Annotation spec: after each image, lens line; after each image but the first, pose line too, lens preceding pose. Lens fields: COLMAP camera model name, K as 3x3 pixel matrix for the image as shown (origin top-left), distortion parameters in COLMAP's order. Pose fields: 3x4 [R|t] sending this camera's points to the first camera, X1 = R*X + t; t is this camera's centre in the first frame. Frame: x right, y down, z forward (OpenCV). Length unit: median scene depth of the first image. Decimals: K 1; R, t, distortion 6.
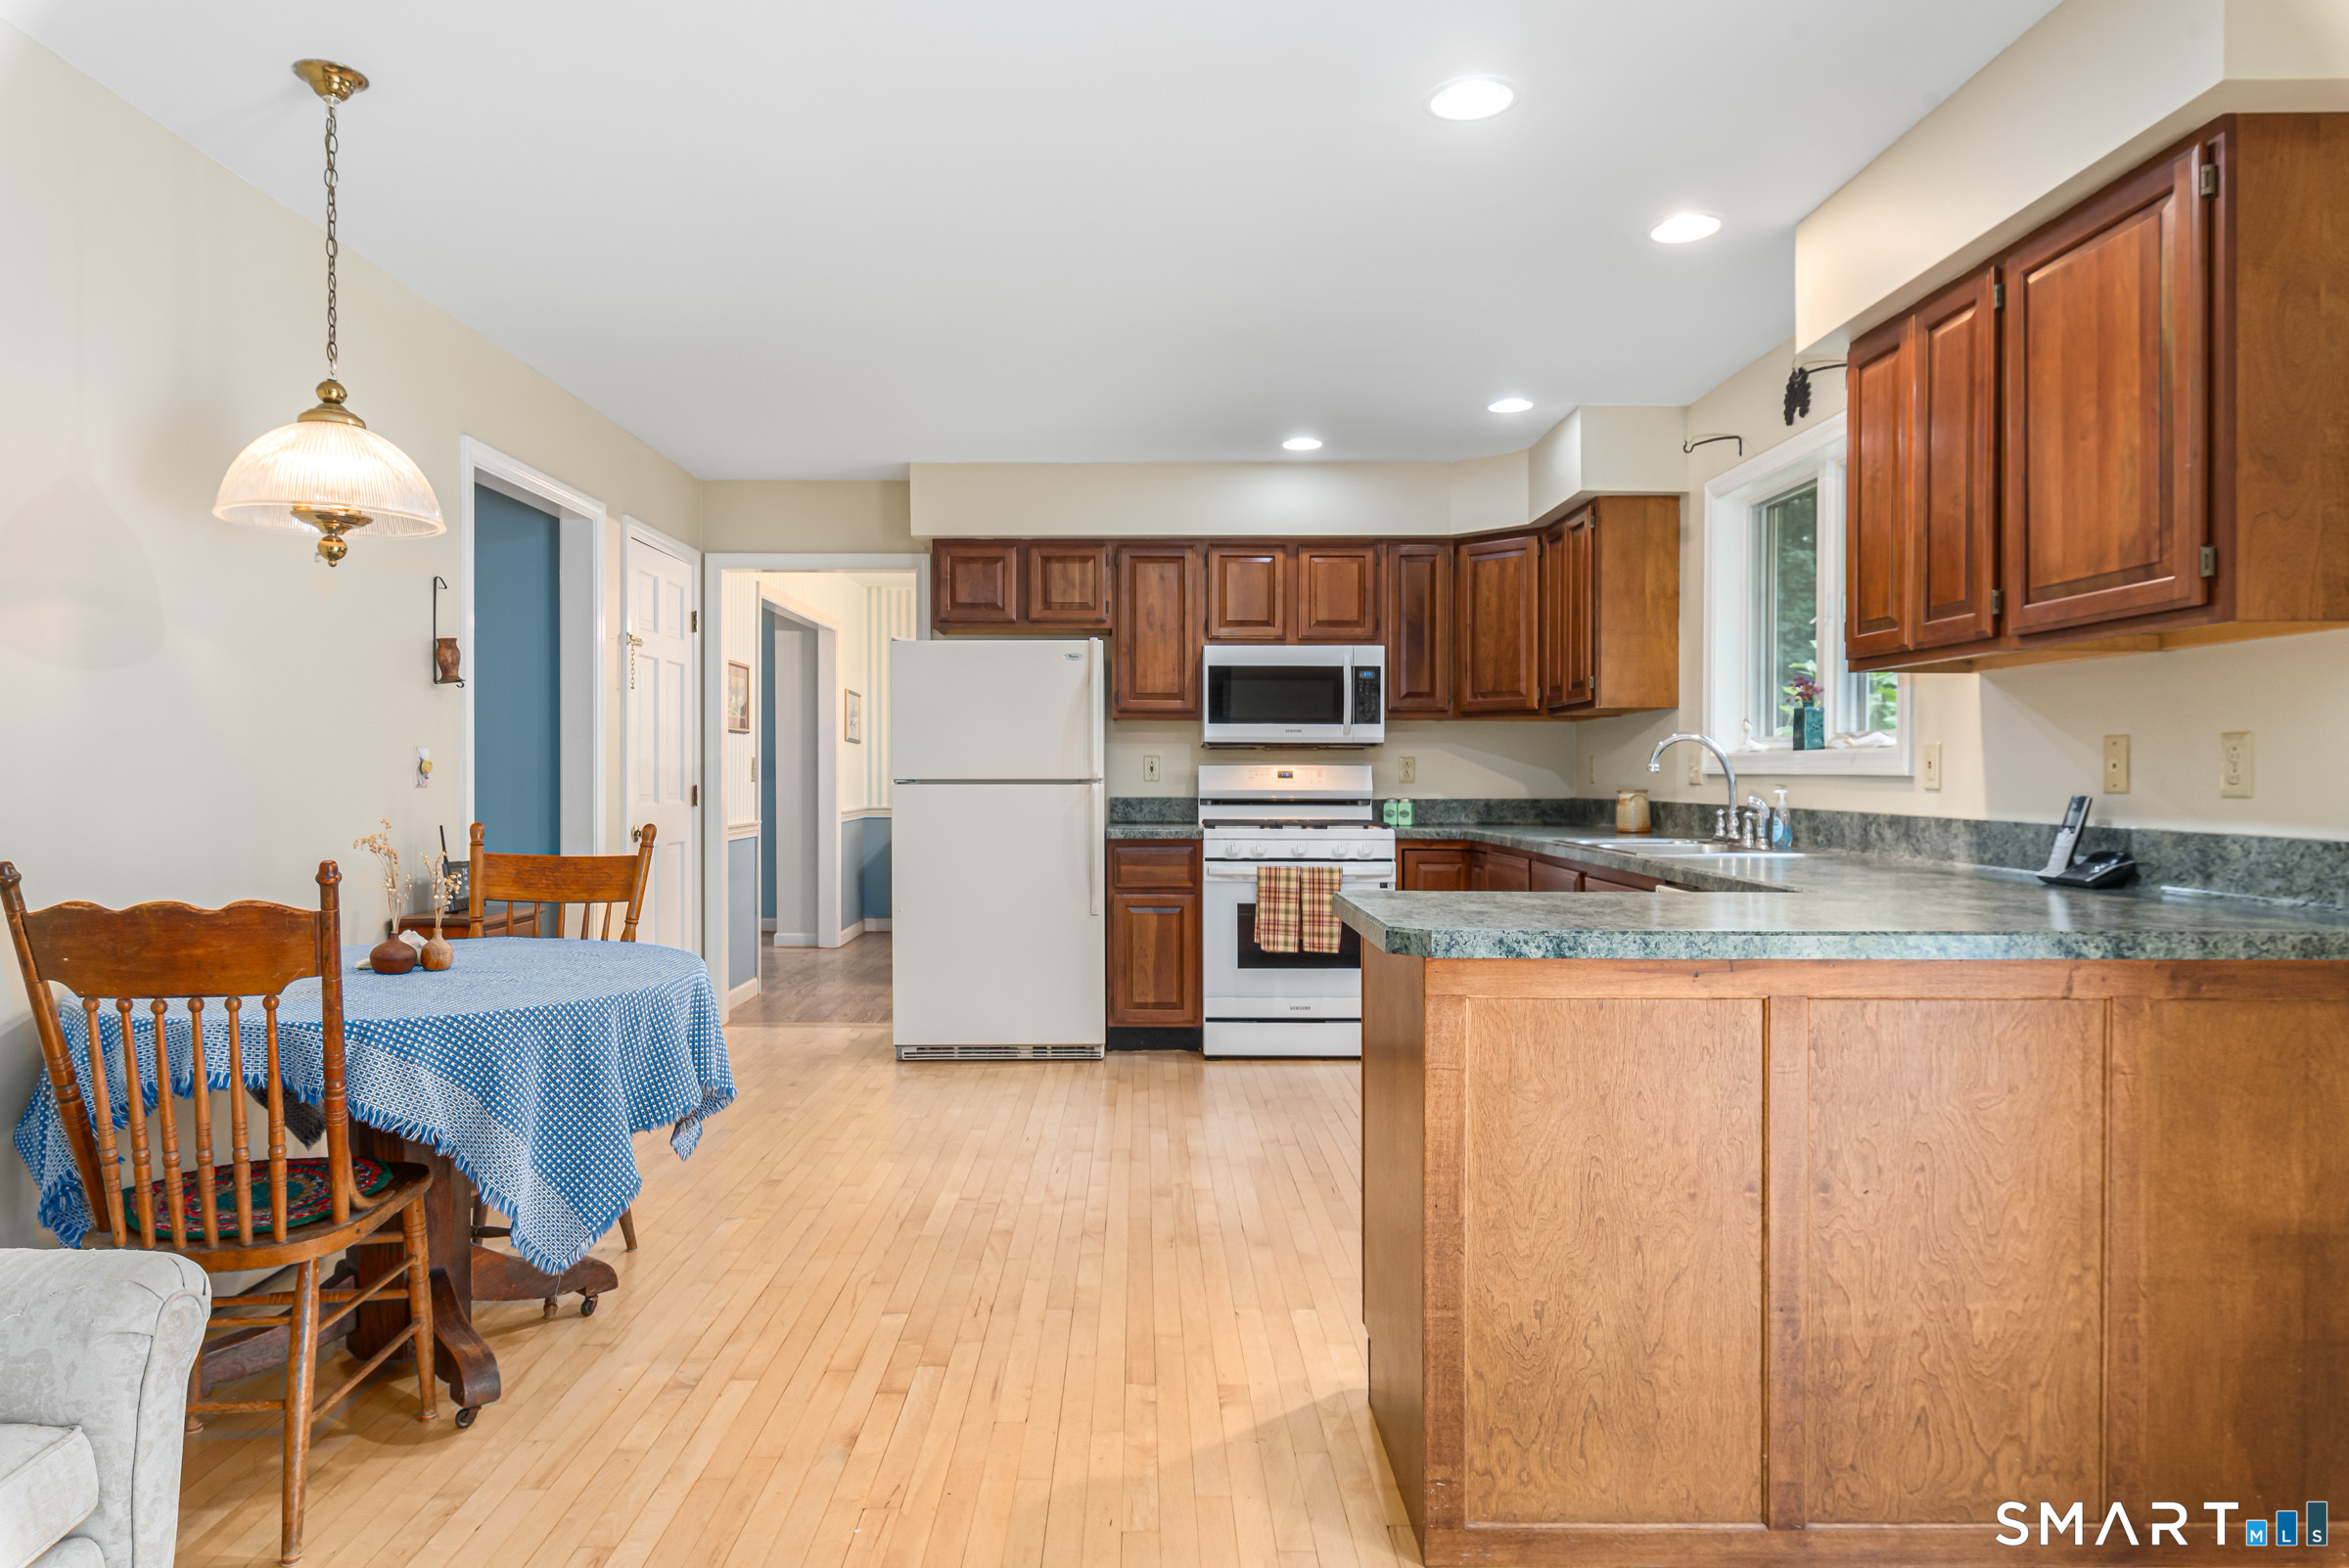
lens RADIAL K [[1399.6, 0, 1123.6], [0, 1399.6, 776.2], [0, 0, 1]] dist [0.003489, -0.004553]
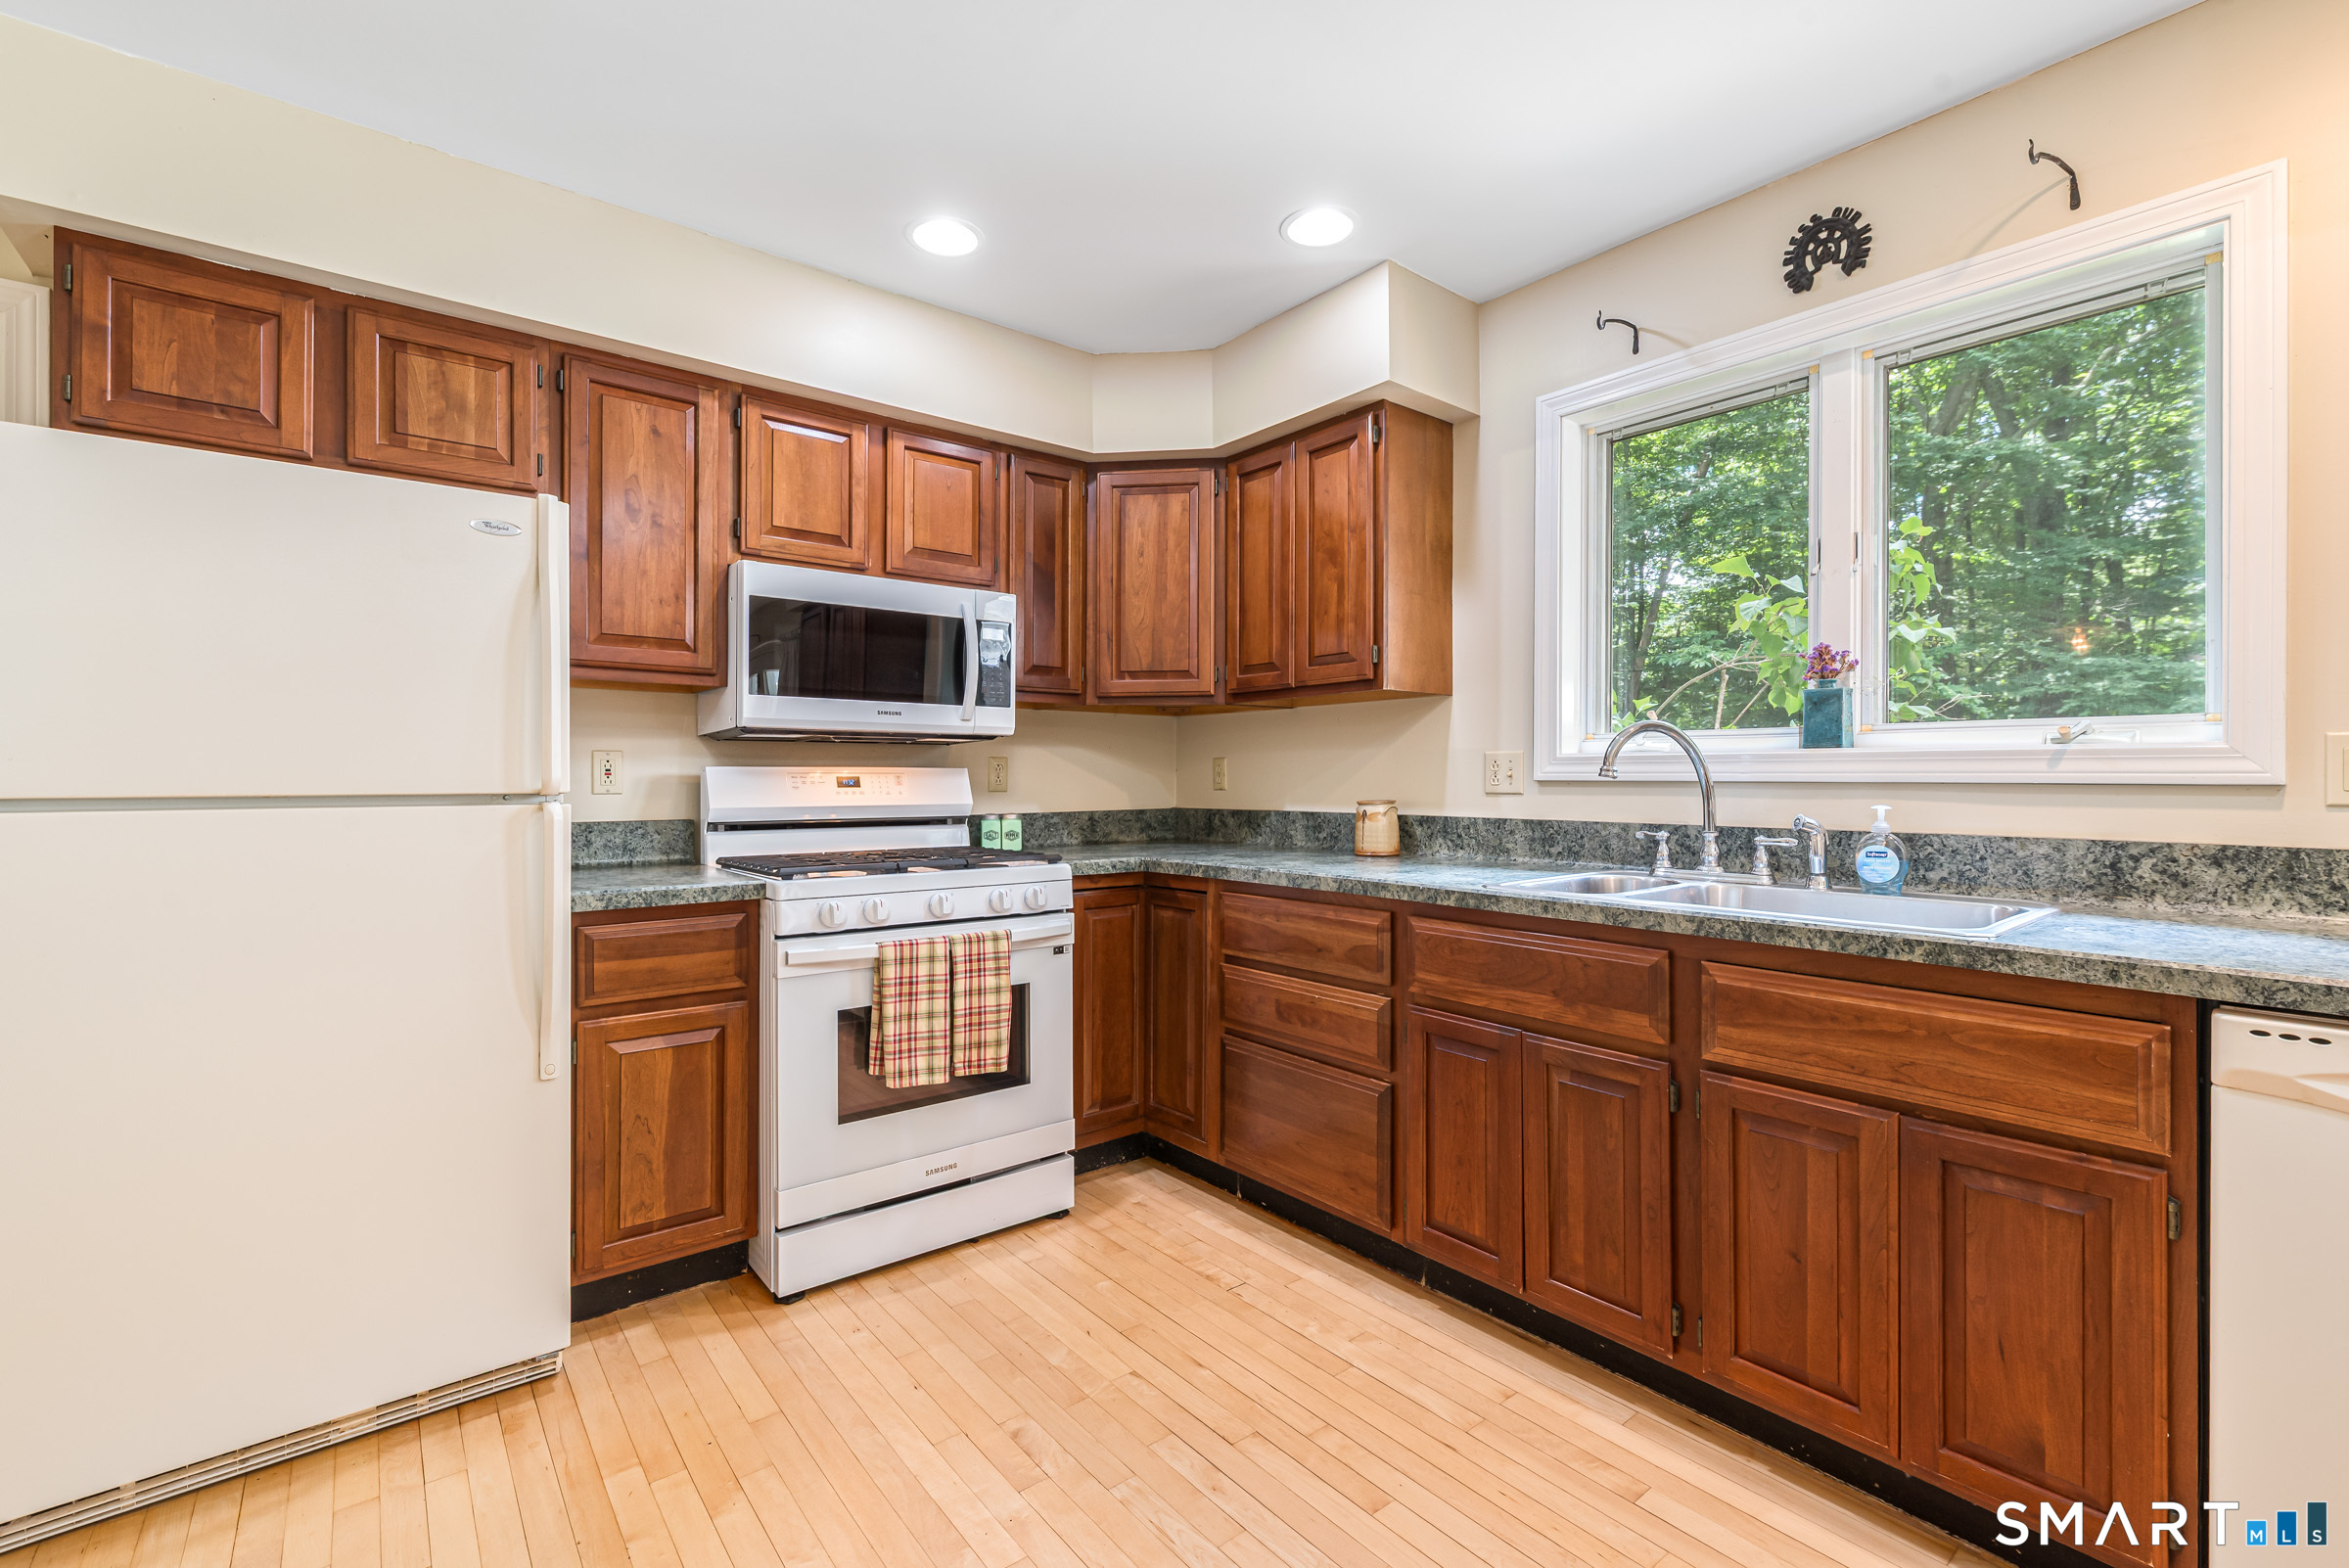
lens RADIAL K [[1017.7, 0, 1166.6], [0, 1017.7, 772.9], [0, 0, 1]] dist [0.003779, 0.000217]
pose [[0.776214, 0.002668, 0.630463, -0.091036], [0.001460, 0.999981, -0.006030, -0.002781], [-0.630467, 0.005601, 0.776196, 0.717331]]
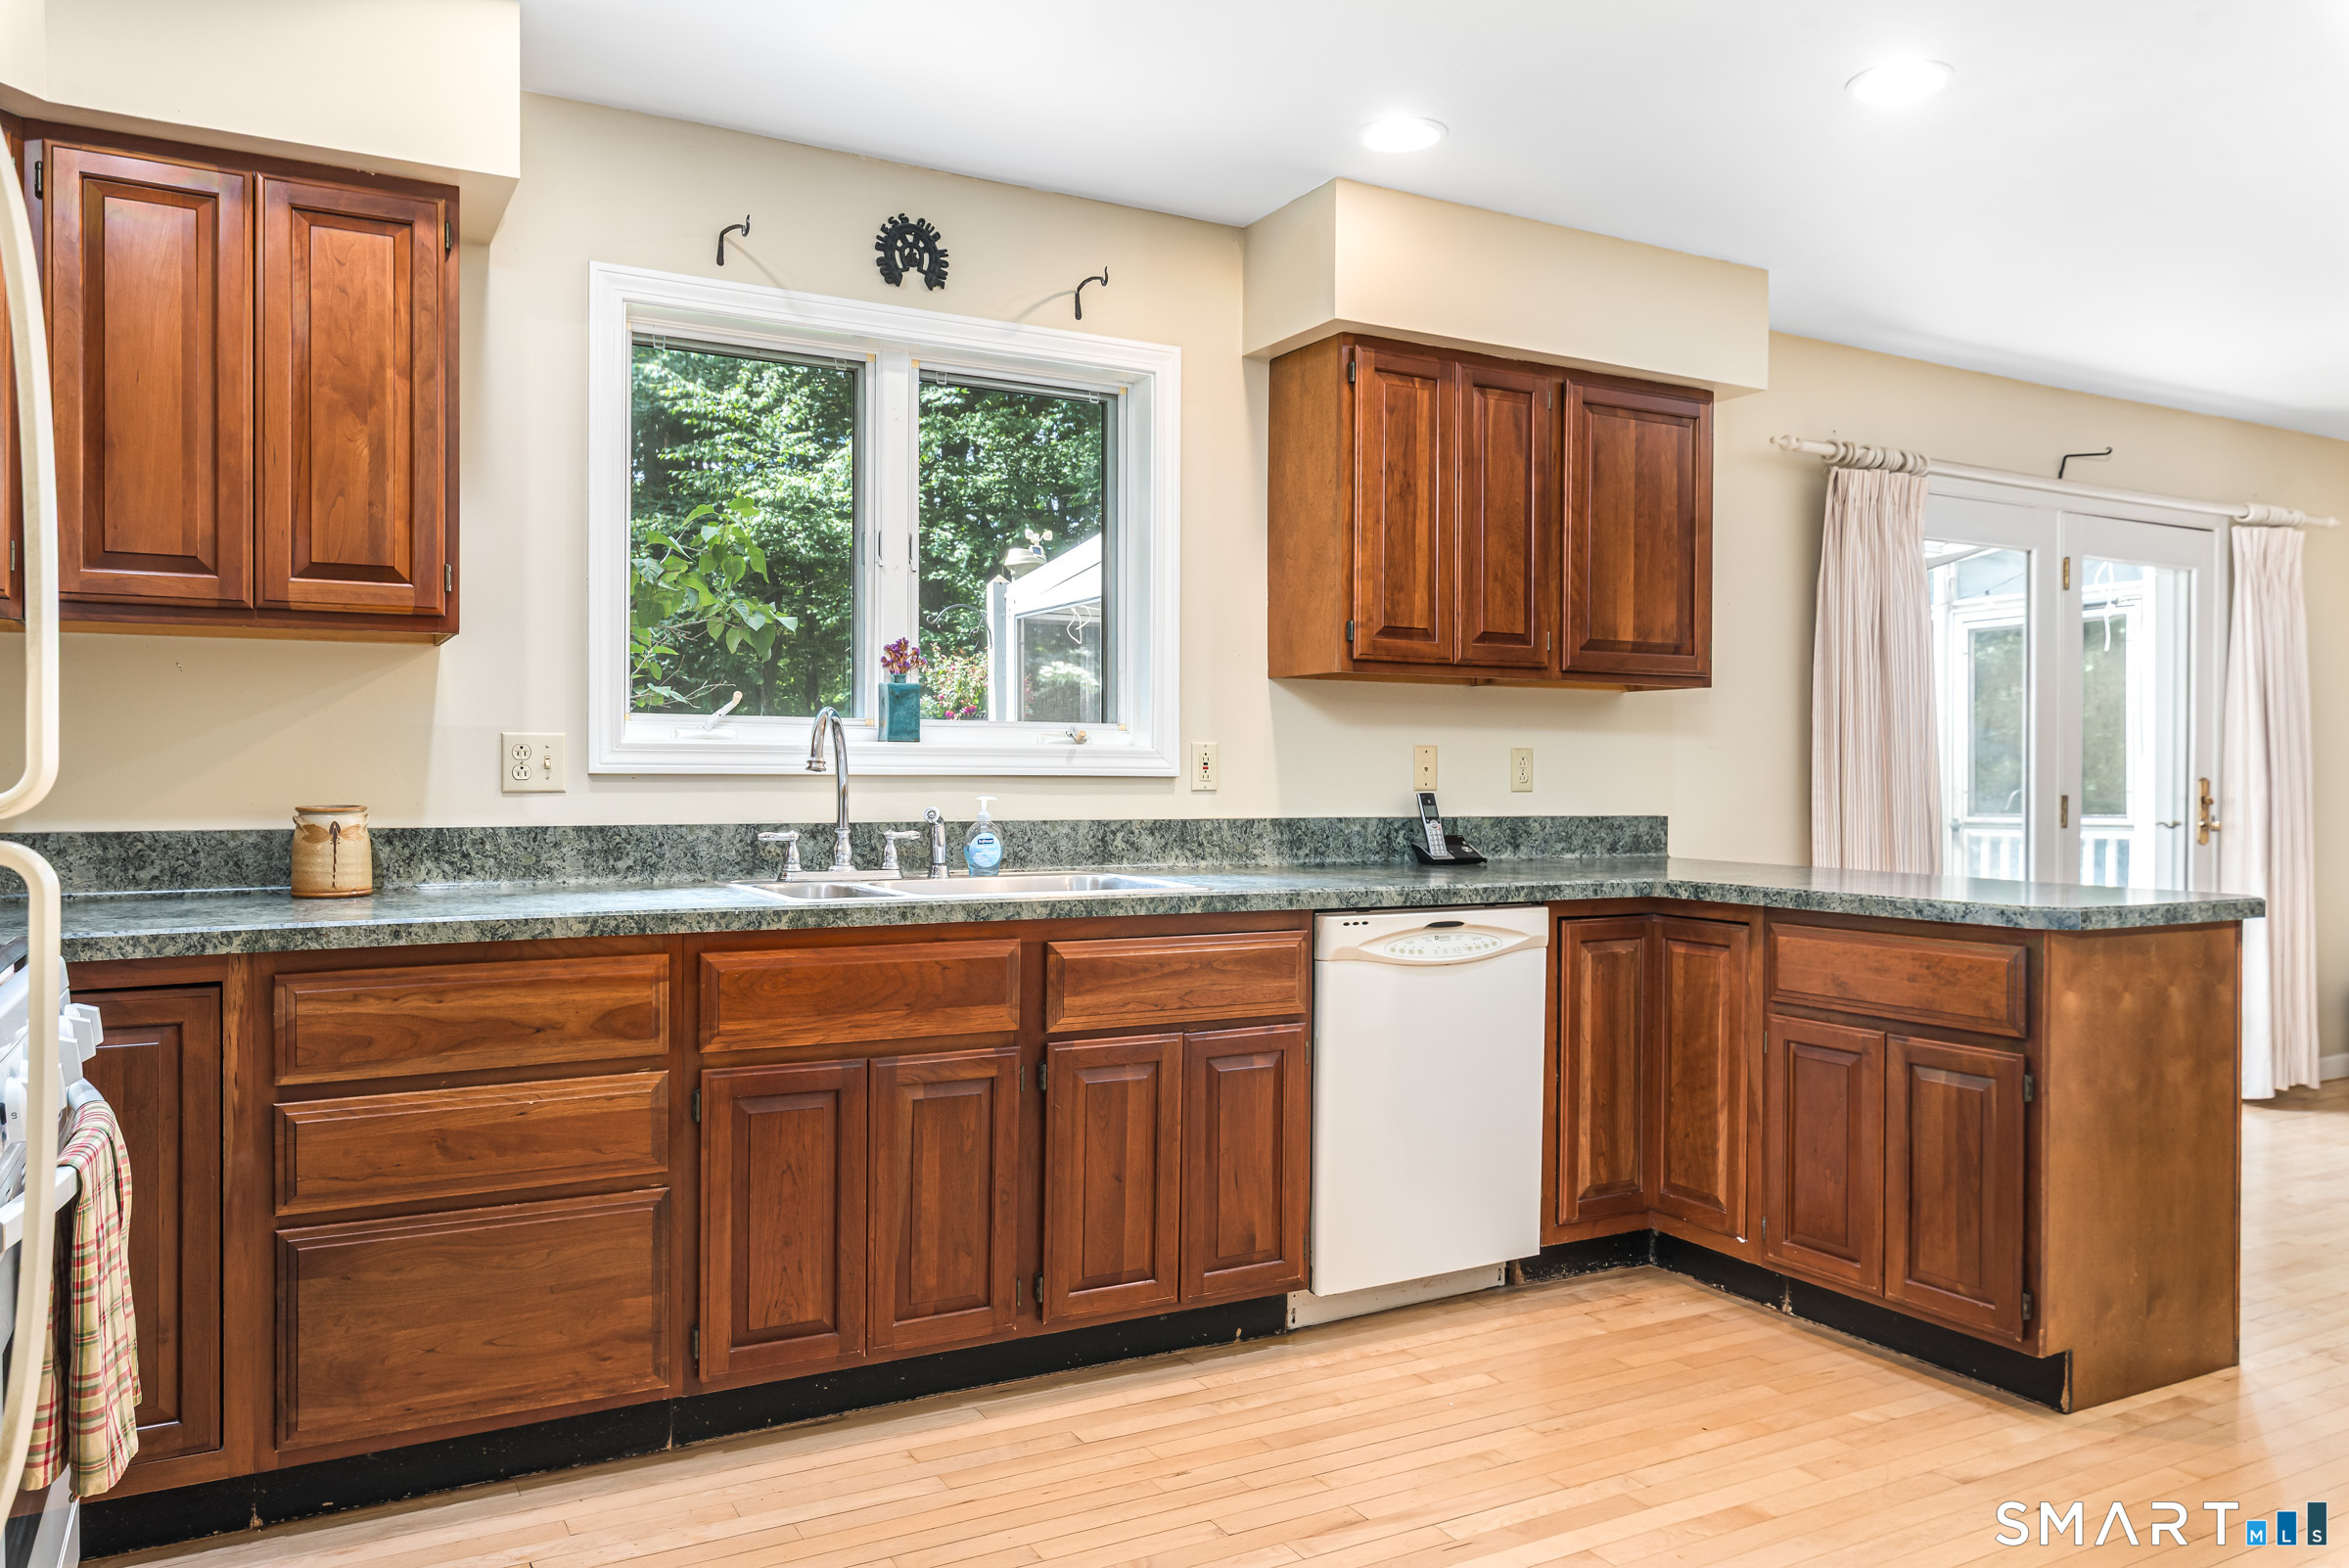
lens RADIAL K [[1624.9, 0, 1158.7], [0, 1624.9, 772.4], [0, 0, 1]] dist [-0.002717, 0.002900]
pose [[-0.484664, -0.002604, 0.874696, -0.279124], [-0.001937, 0.999996, 0.001904, -0.003939], [-0.874698, -0.000772, -0.484668, 1.145630]]
